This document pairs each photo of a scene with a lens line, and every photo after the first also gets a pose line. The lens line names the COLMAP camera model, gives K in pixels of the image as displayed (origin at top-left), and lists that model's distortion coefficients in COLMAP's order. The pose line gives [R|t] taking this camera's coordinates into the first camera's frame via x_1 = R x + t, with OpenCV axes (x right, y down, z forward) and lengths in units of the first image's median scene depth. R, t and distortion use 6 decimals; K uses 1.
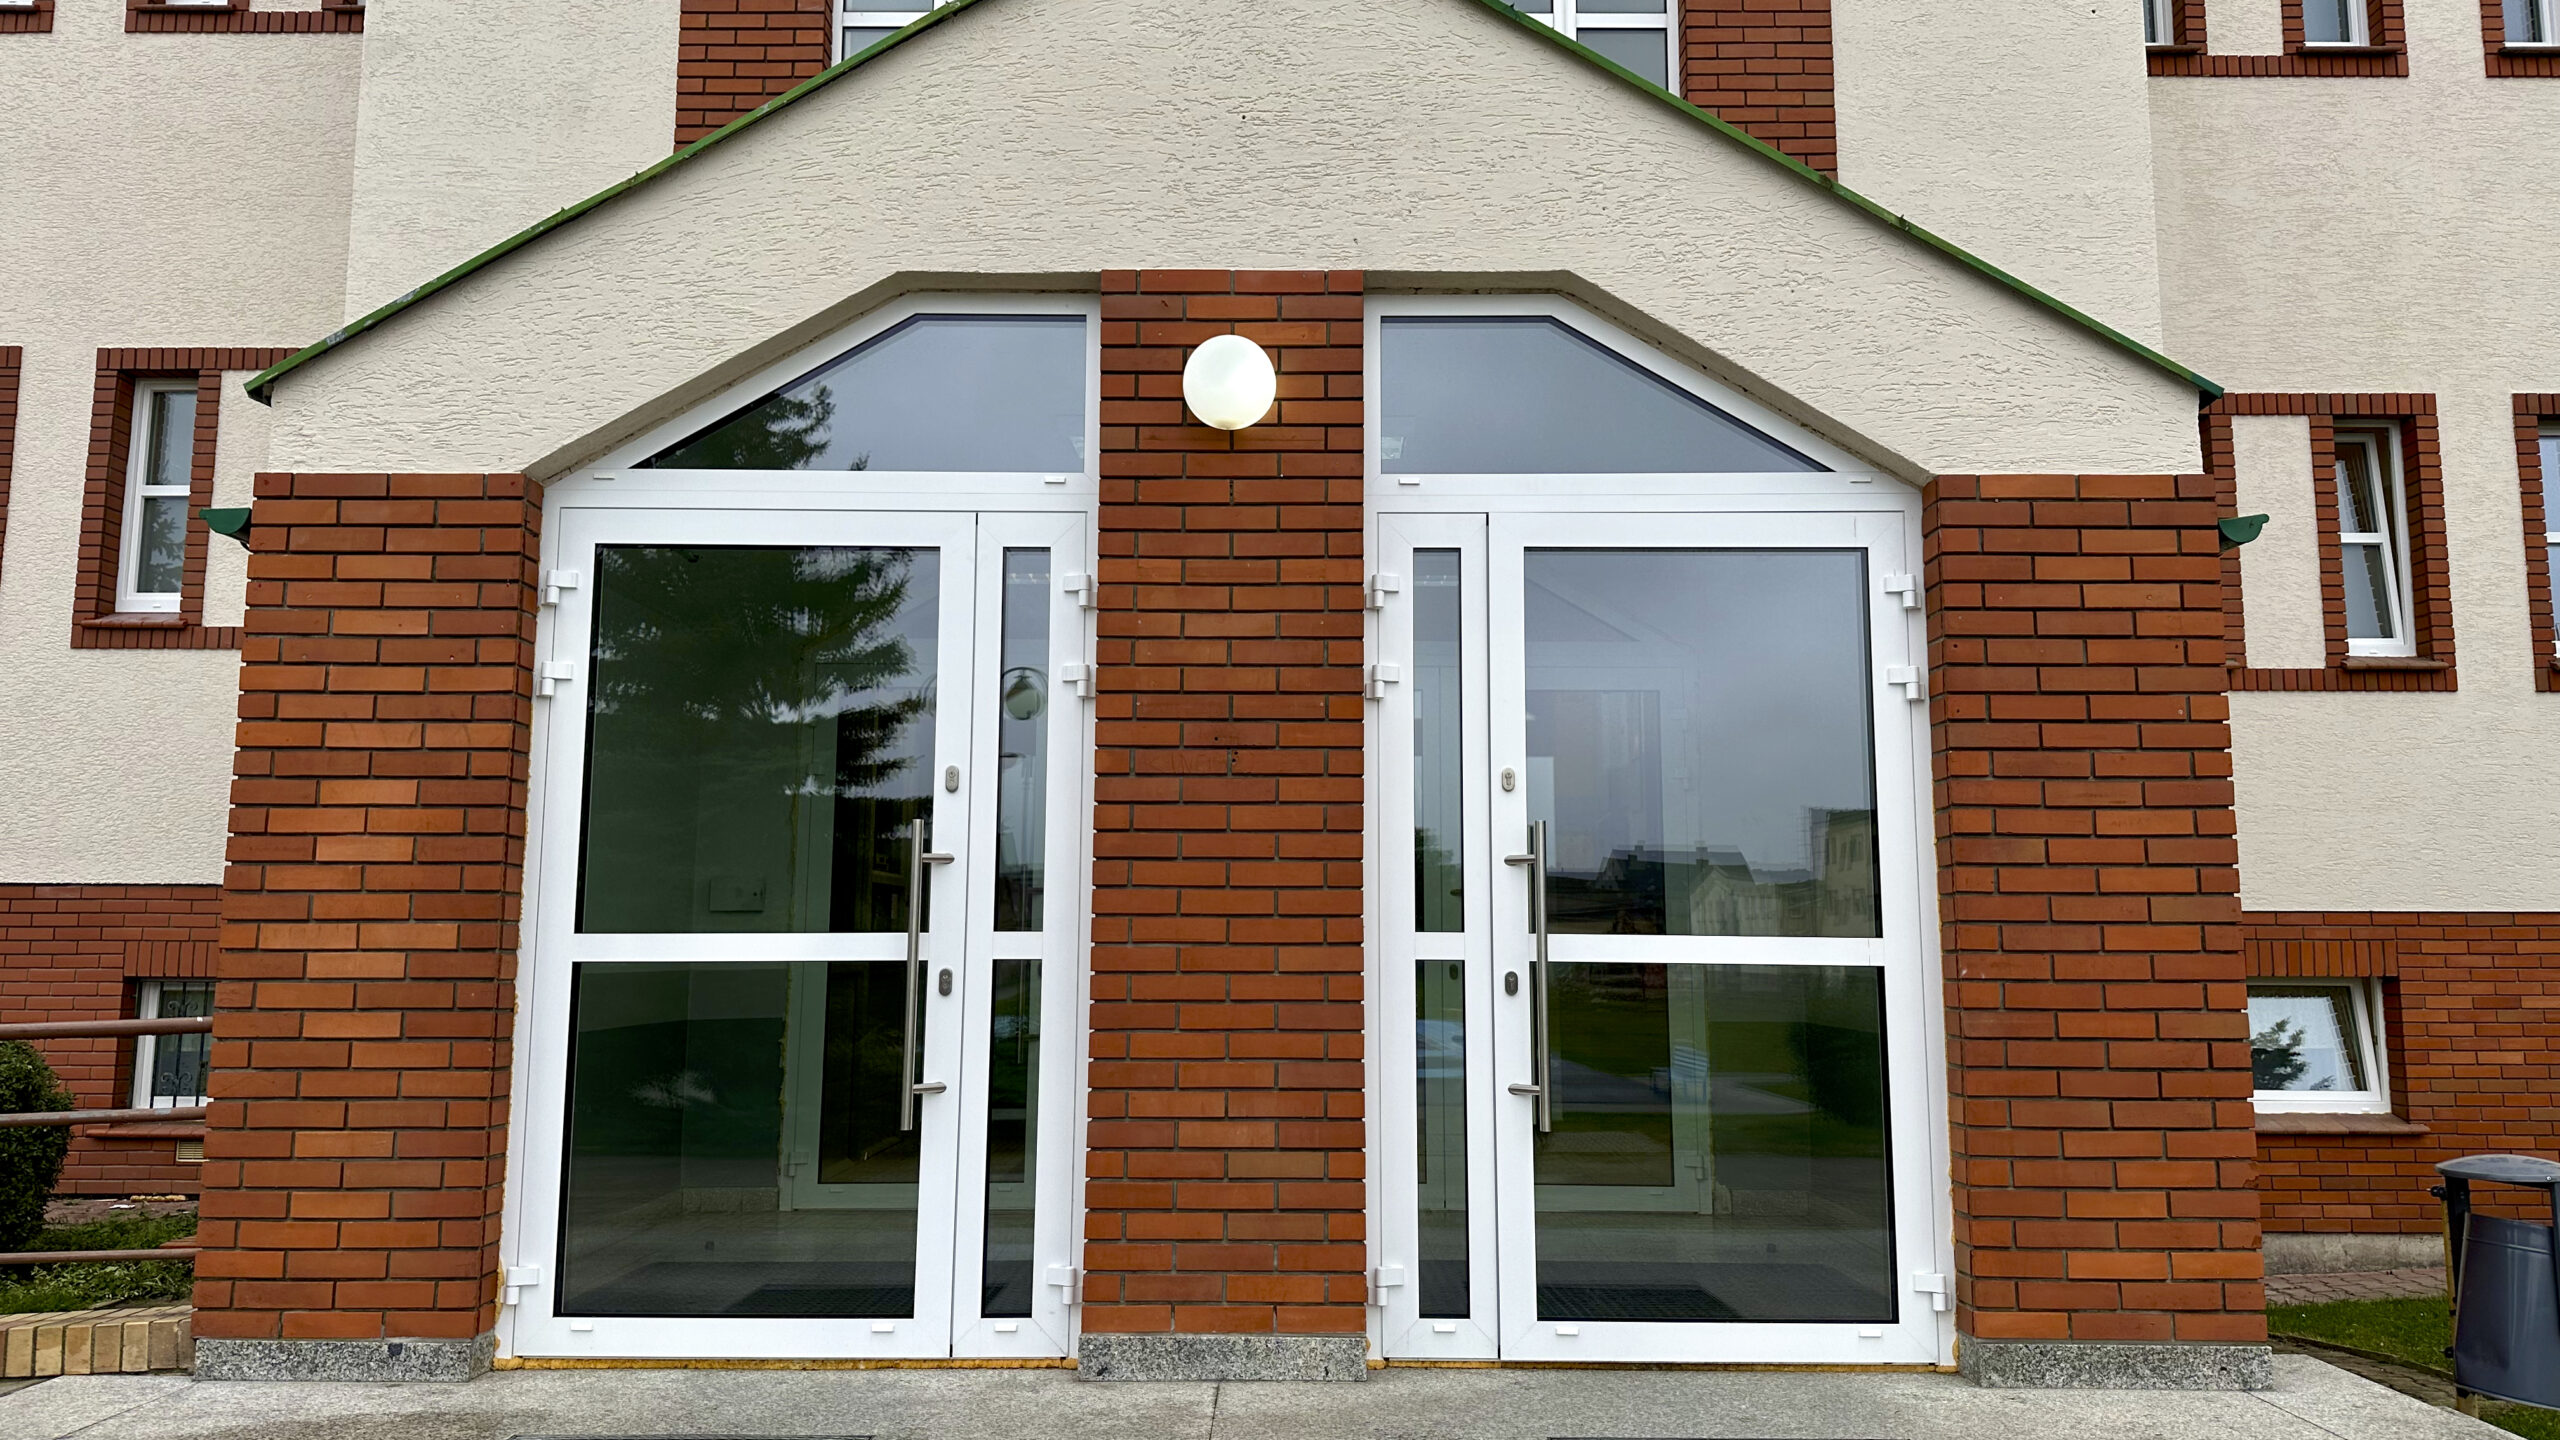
lens RADIAL K [[1796.5, 0, 1280.5], [0, 1796.5, 717.5], [0, 0, 1]] dist [0.002480, -0.002276]
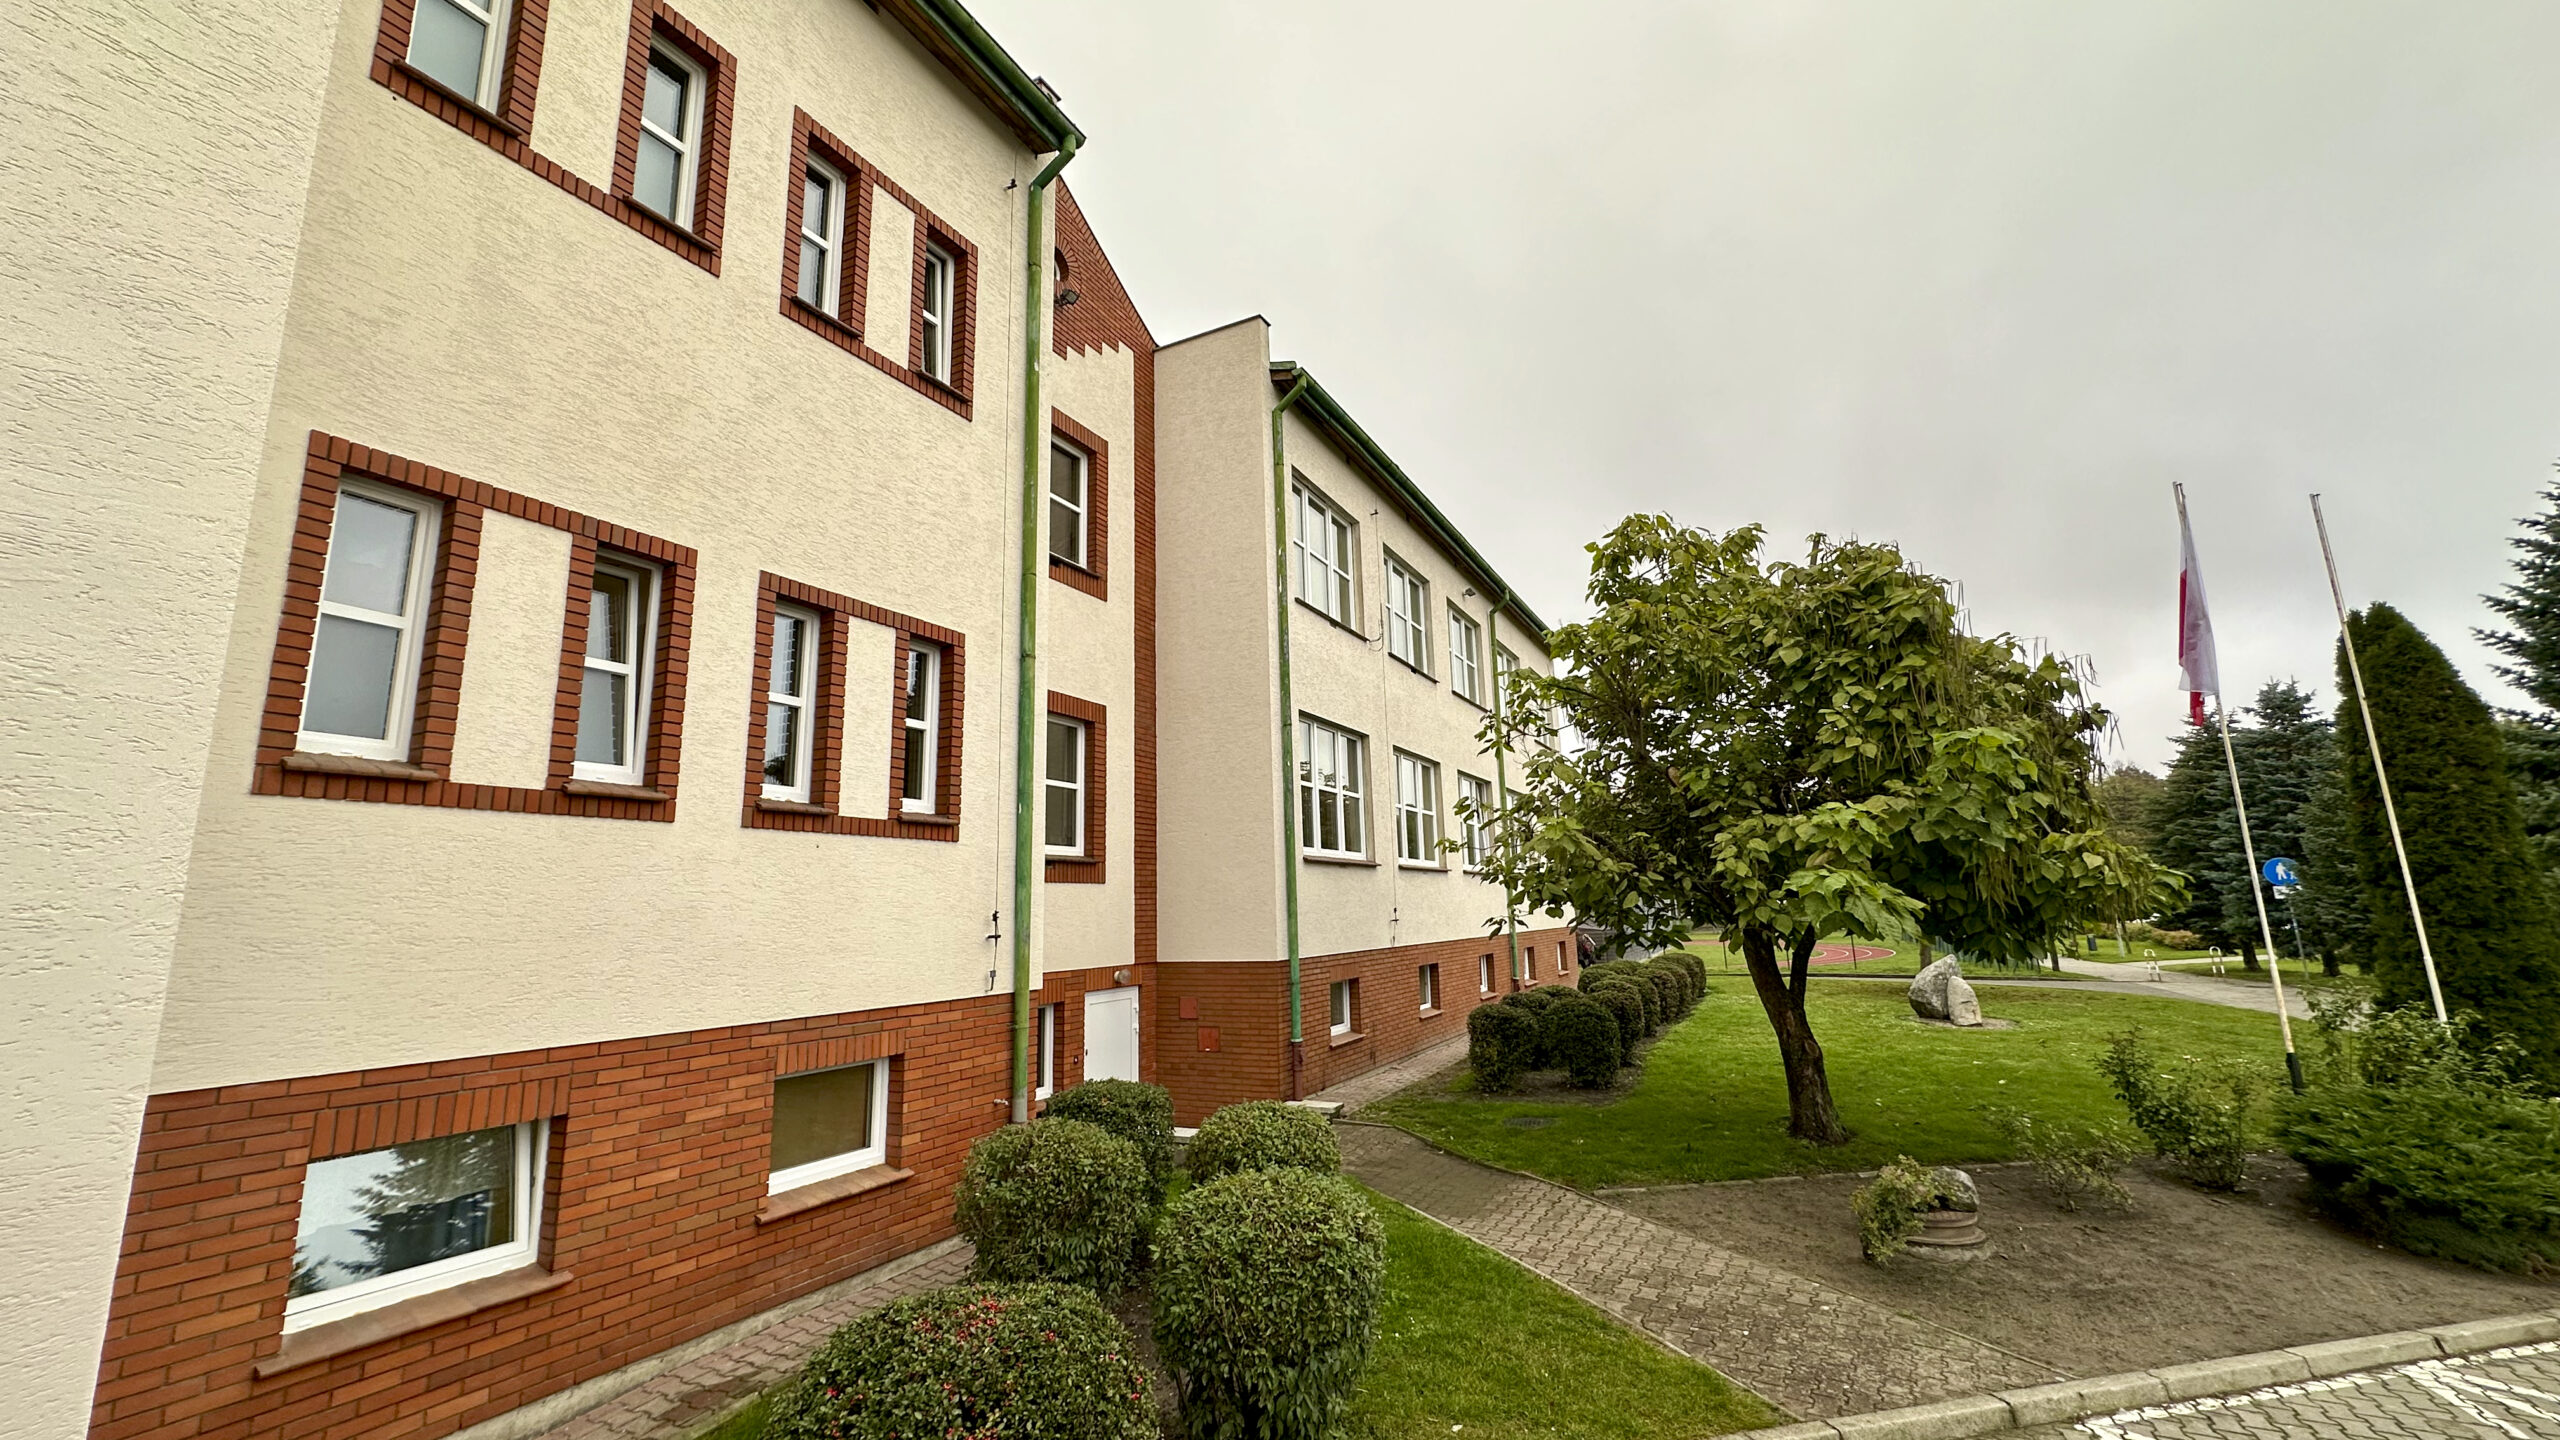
lens RADIAL K [[1022.1, 0, 1278.1], [0, 1022.1, 718.0], [0, 0, 1]] dist [-0.003807, -0.000269]
pose [[0.460021, 0.152628, 0.874691, 0.278772], [-0.080821, 0.988223, -0.129933, -0.026069], [-0.884222, -0.010922, 0.466939, 0.398083]]
